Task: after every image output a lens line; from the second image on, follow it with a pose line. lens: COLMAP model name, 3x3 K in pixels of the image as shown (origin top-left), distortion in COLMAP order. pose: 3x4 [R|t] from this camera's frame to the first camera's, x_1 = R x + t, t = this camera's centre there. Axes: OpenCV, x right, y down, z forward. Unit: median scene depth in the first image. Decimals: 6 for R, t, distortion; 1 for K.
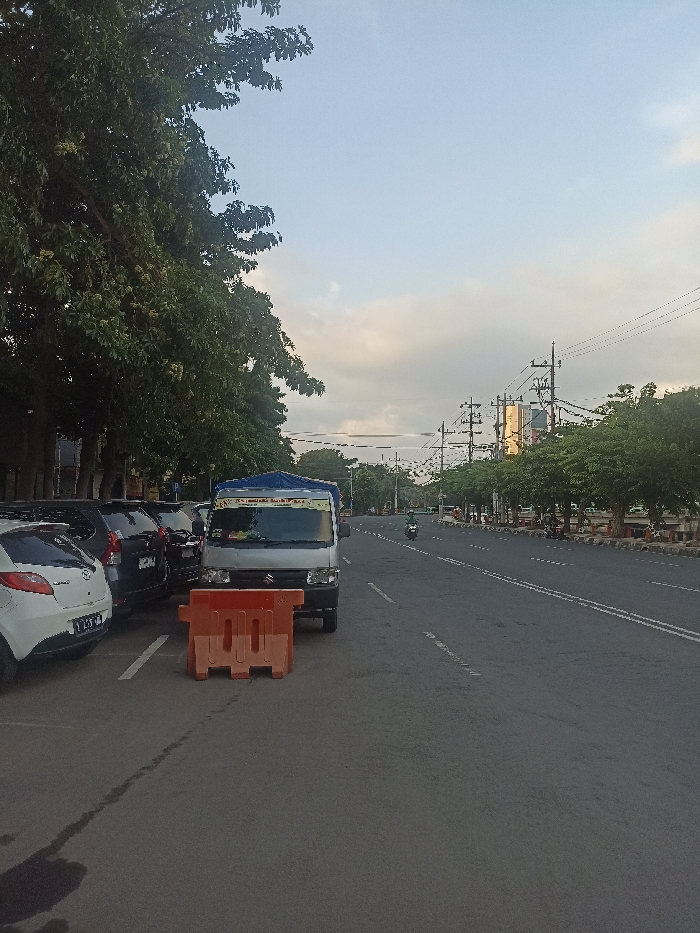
lens RADIAL K [[645.5, 0, 349.9], [0, 645.5, 467.9], [0, 0, 1]] dist [0.009189, -0.001226]
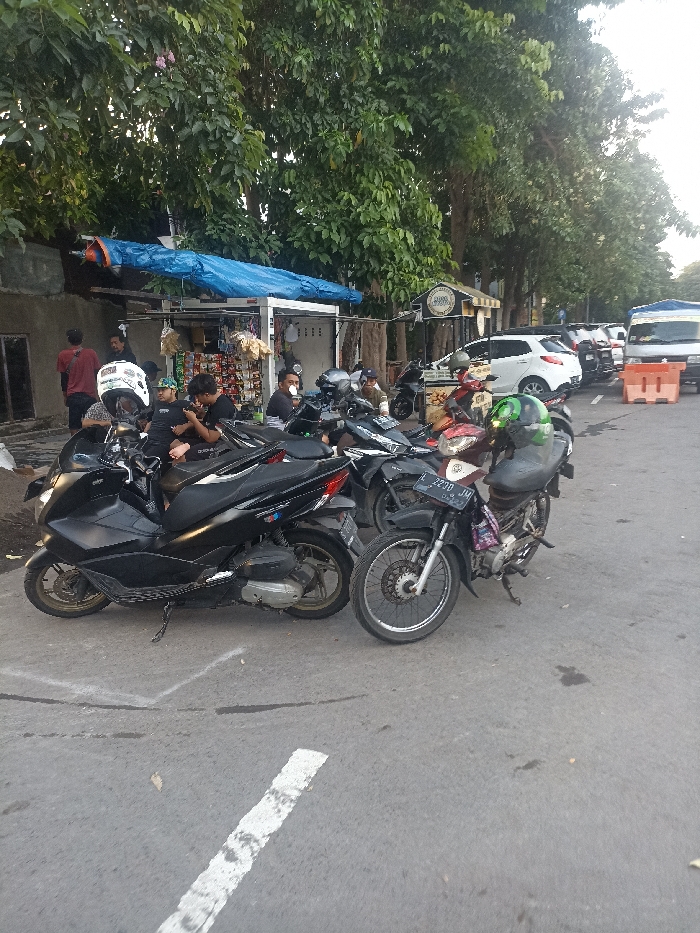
lens RADIAL K [[645.5, 0, 349.5], [0, 645.5, 466.7], [0, 0, 1]] dist [0.009189, -0.001226]
pose [[0.858178, 0.050787, -0.510835, 0.060104], [0.083932, 0.967823, 0.237223, -0.048728], [0.506445, -0.246454, 0.826301, -1.021499]]
